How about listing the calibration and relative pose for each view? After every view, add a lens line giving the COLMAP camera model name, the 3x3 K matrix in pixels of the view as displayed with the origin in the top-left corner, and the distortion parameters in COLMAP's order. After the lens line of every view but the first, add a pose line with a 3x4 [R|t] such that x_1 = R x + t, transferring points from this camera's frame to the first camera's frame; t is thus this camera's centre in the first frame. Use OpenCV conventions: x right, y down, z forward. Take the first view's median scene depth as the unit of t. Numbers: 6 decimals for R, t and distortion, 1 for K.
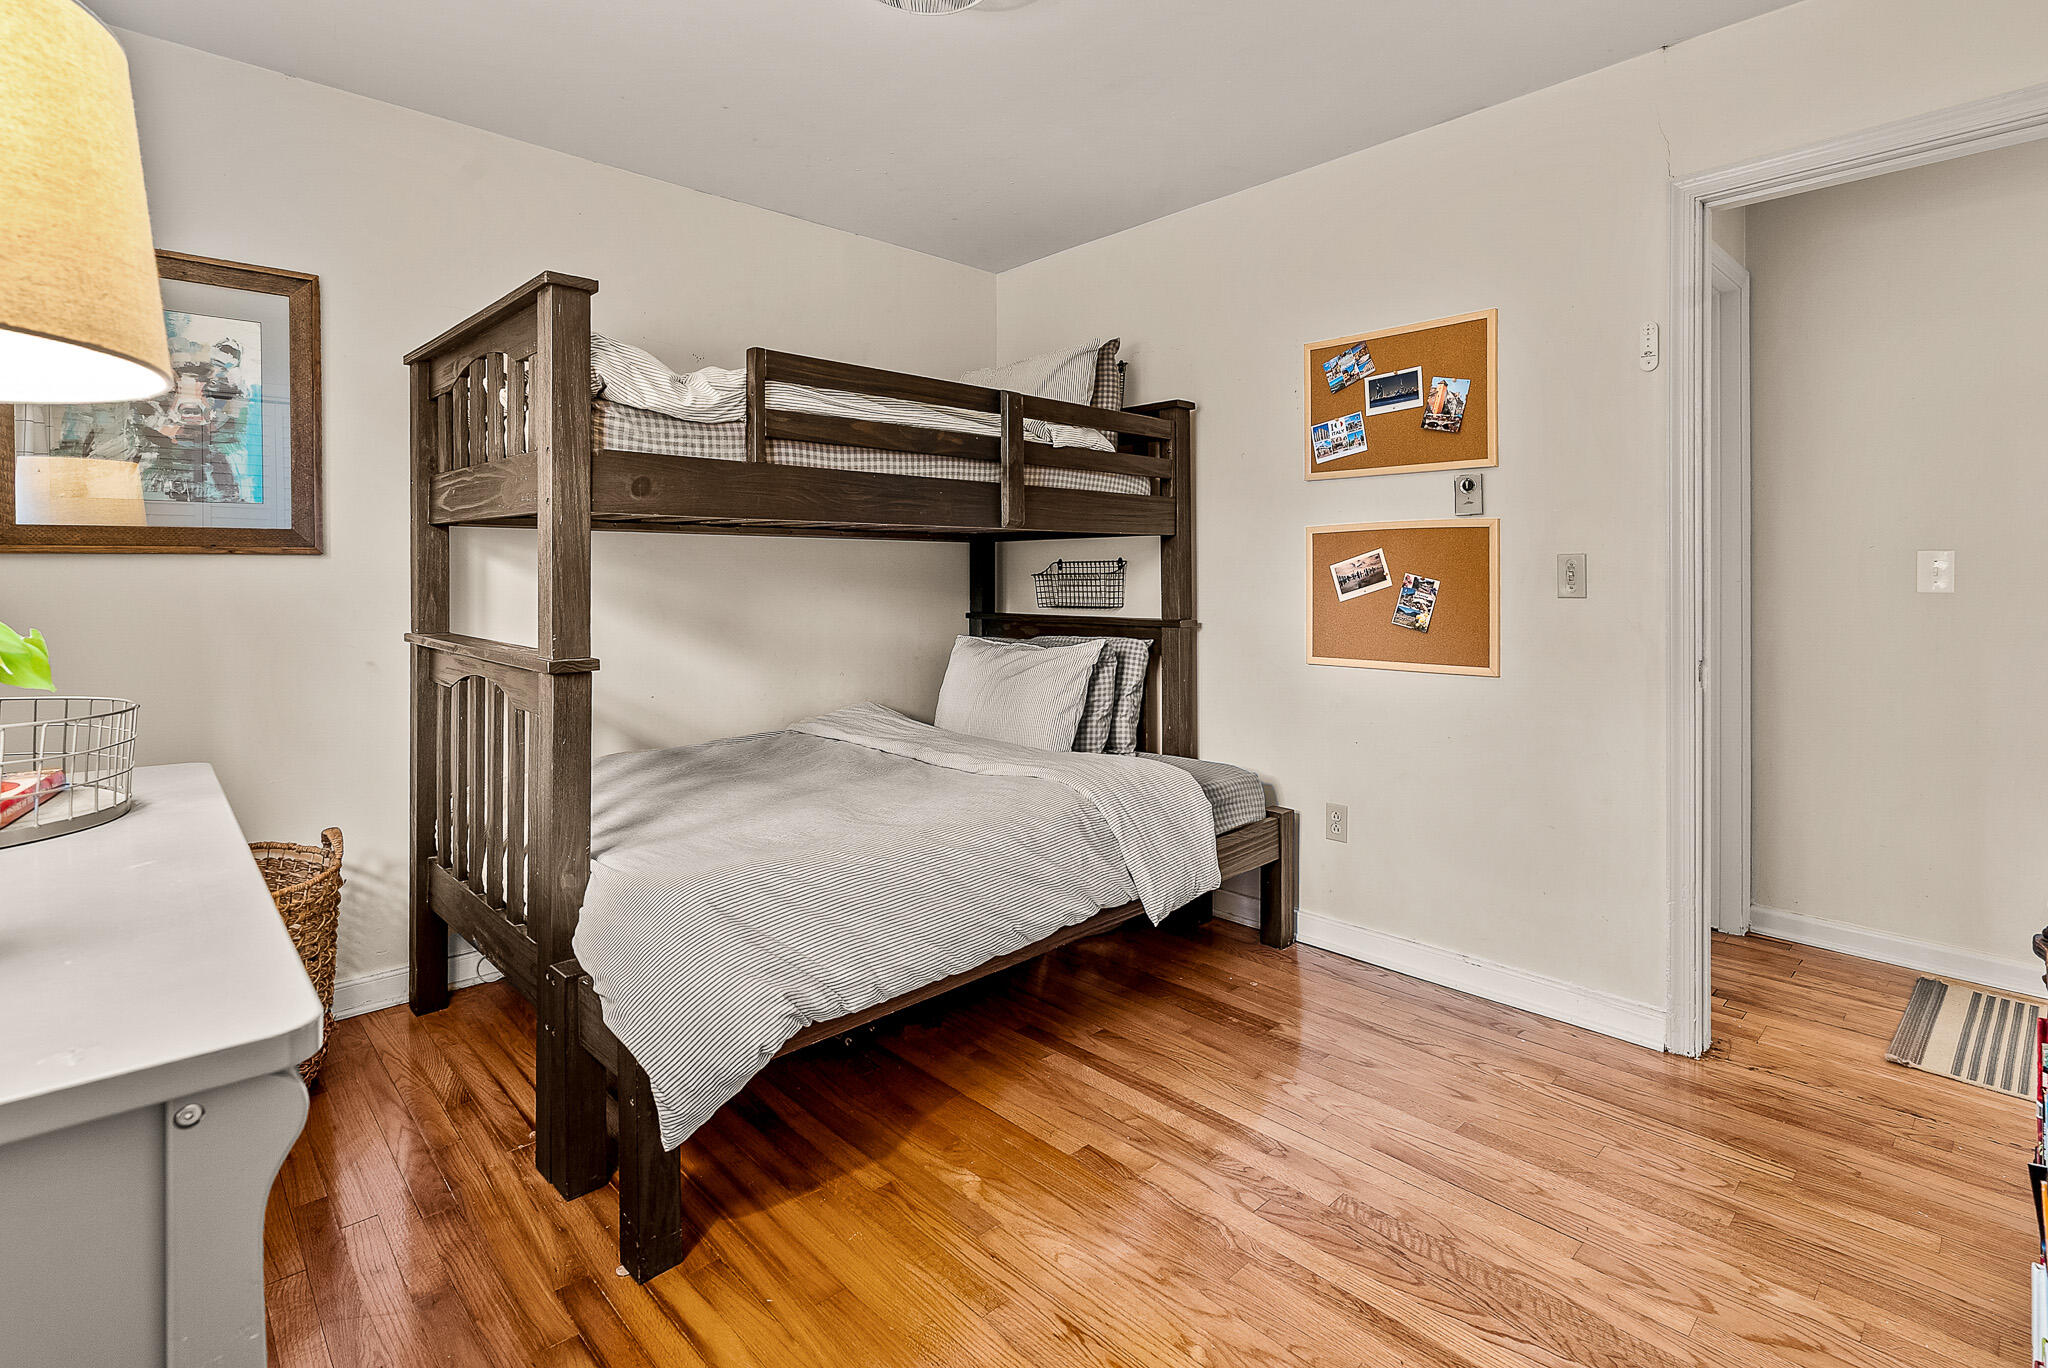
lens RADIAL K [[978.8, 0, 1025.9], [0, 978.8, 582.6], [0, 0, 1]] dist [0.000727, -0.000059]
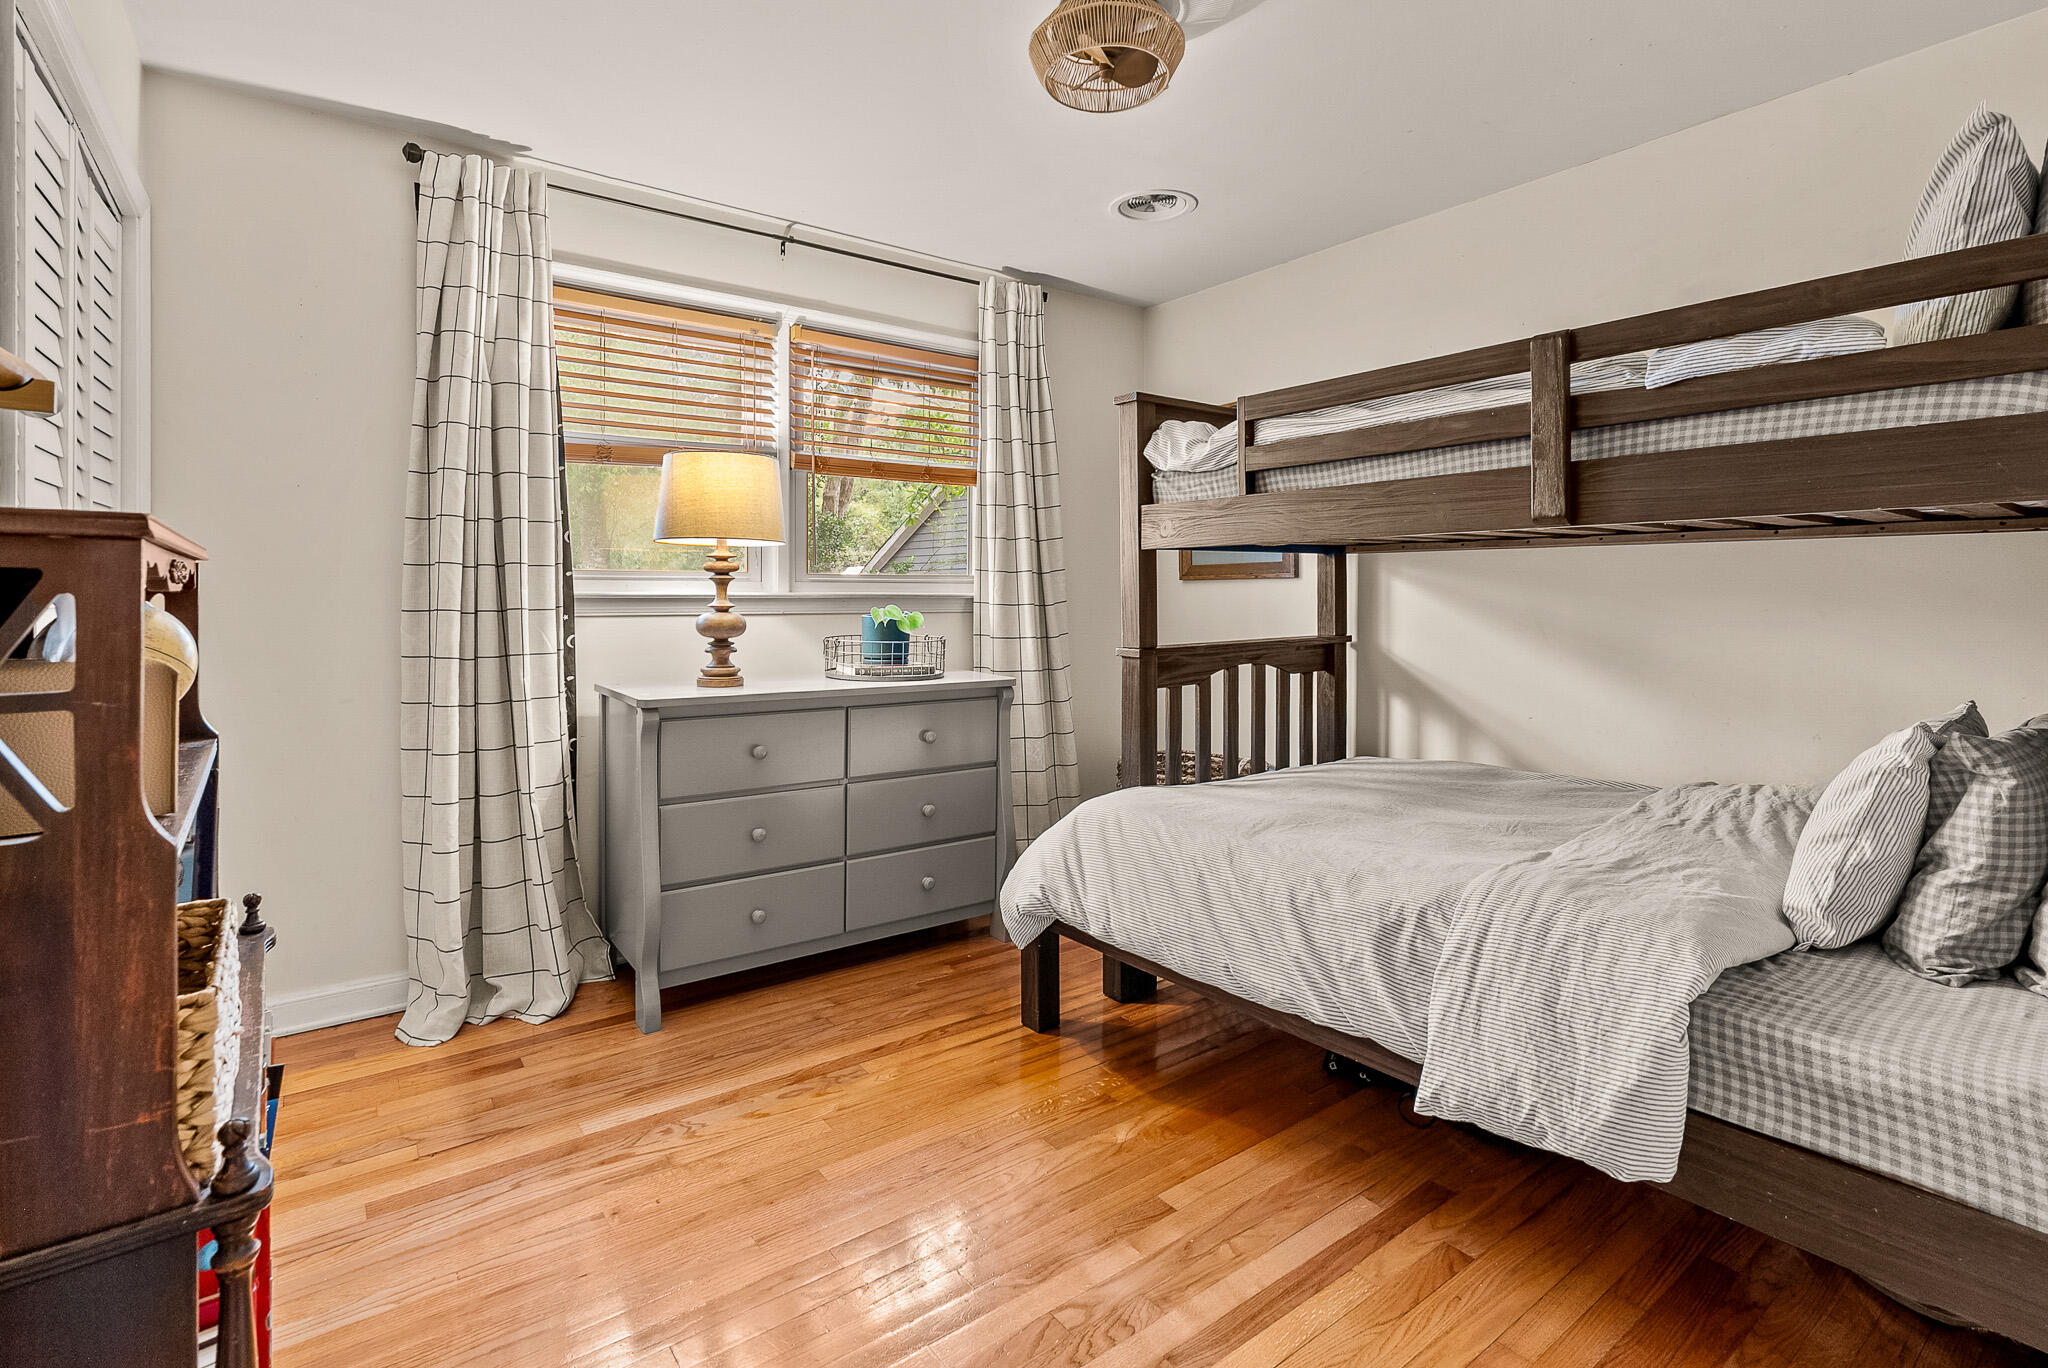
lens RADIAL K [[978.8, 0, 1025.9], [0, 978.8, 582.6], [0, 0, 1]] dist [0.000727, -0.000059]
pose [[-0.122289, -0.008941, -0.992454, 0.808042], [-0.004915, 0.999953, -0.008403, -0.007225], [0.992482, 0.003850, -0.122327, 0.782410]]
